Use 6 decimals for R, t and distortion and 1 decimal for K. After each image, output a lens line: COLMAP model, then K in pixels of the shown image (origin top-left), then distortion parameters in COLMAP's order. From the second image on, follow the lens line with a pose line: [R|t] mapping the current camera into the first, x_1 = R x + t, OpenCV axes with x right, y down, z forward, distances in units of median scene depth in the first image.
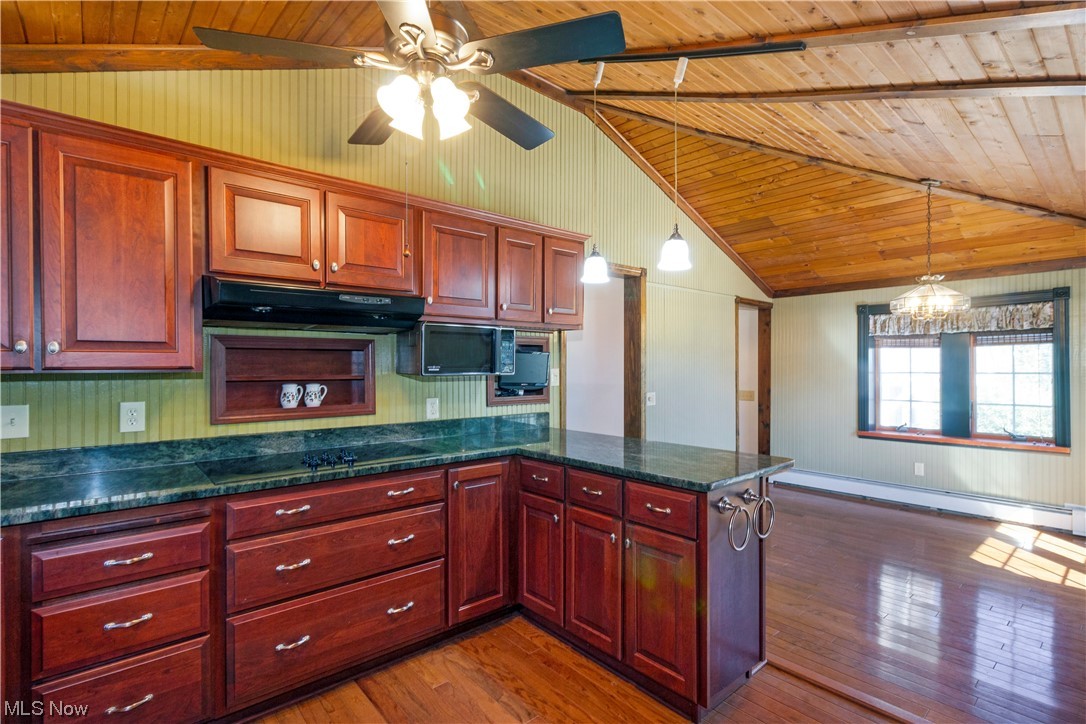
lens RADIAL K [[513.0, 0, 547.8], [0, 513.0, 368.5], [0, 0, 1]] dist [0.003739, 0.001041]
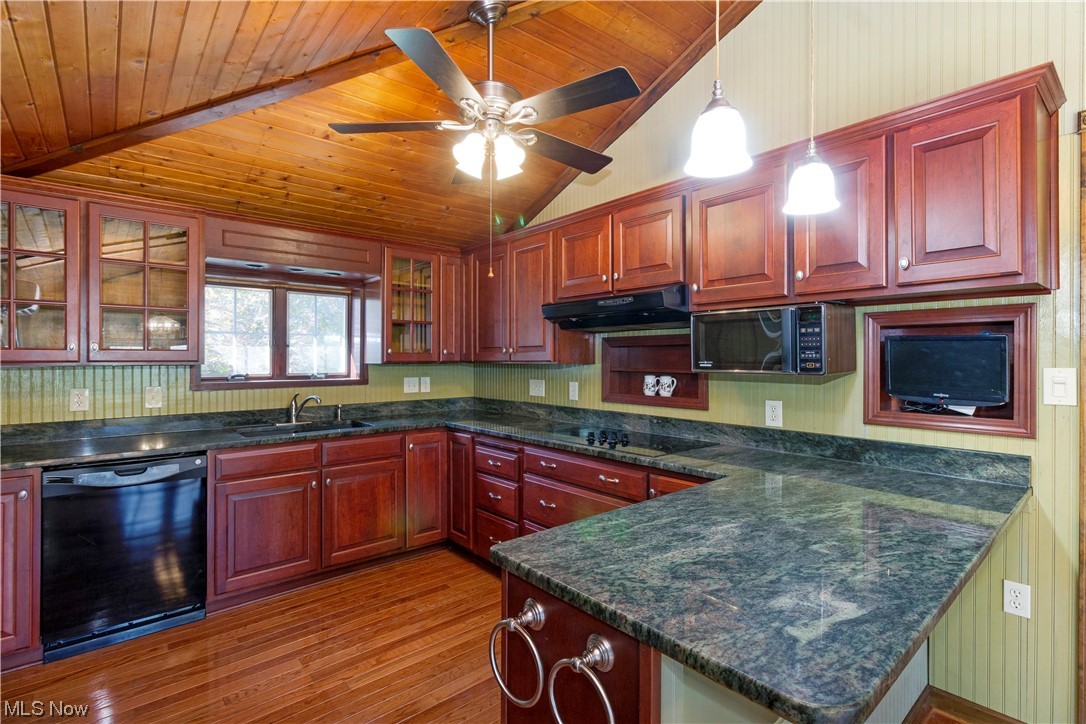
lens RADIAL K [[513.0, 0, 549.0], [0, 513.0, 354.4], [0, 0, 1]] dist [0.003739, 0.001041]
pose [[-0.006079, -0.004191, -0.999973, 0.682073], [-0.002492, 0.999988, -0.004176, -0.012060], [0.999978, 0.002467, -0.006089, 0.770802]]
